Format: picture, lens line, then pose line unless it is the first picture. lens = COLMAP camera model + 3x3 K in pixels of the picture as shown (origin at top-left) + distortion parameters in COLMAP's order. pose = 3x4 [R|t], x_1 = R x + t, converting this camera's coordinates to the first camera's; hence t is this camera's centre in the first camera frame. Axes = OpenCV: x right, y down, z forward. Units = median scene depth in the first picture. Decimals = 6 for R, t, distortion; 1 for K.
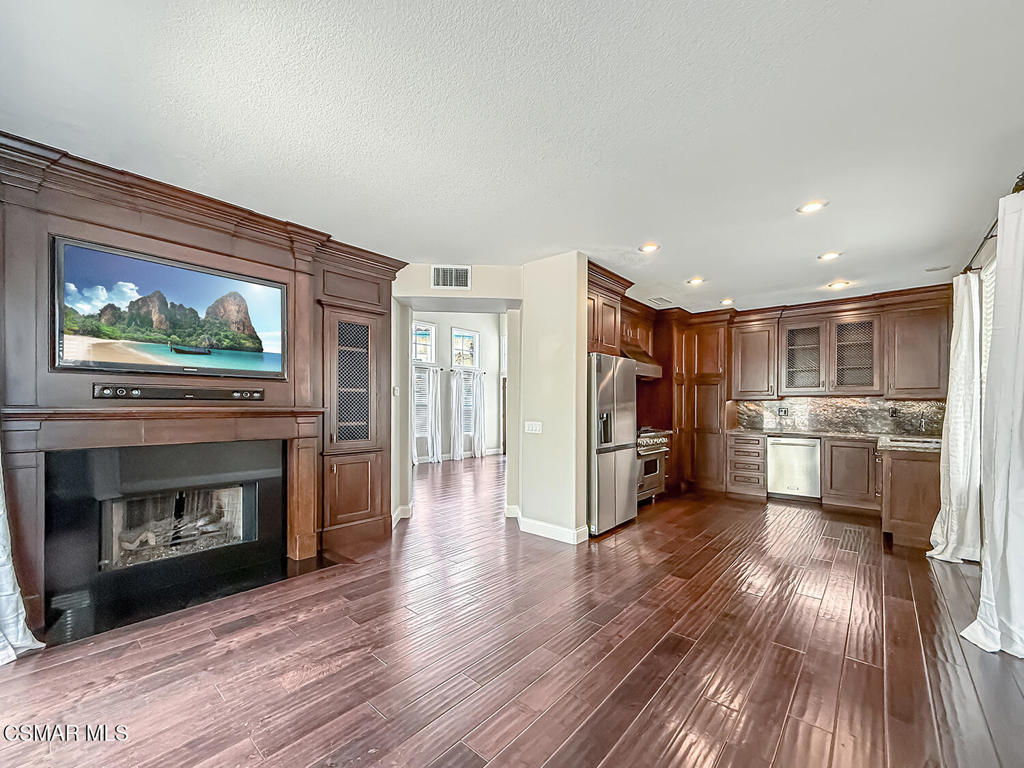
lens RADIAL K [[416.8, 0, 509.9], [0, 416.8, 406.4], [0, 0, 1]] dist [0.001423, 0.000178]
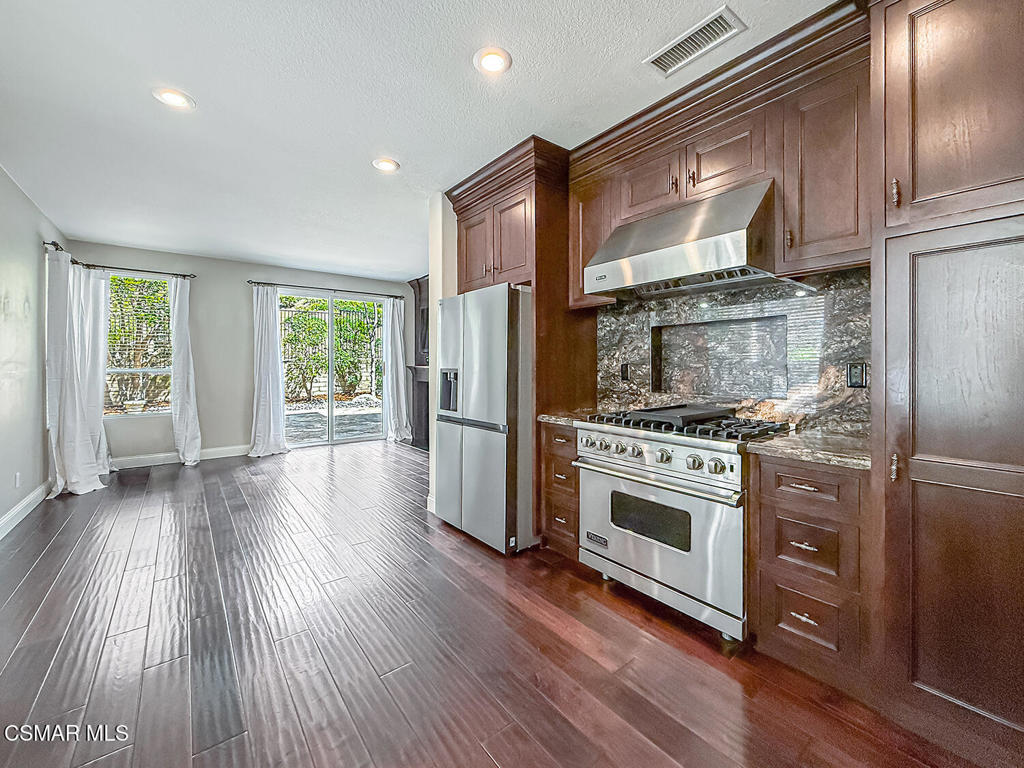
lens RADIAL K [[416.8, 0, 509.3], [0, 416.8, 365.0], [0, 0, 1]] dist [0.001423, 0.000178]
pose [[-0.173829, -0.006694, -0.984753, 0.758952], [0.000289, 0.999977, -0.006849, 0.006391], [0.984776, -0.001475, -0.173823, 0.965333]]
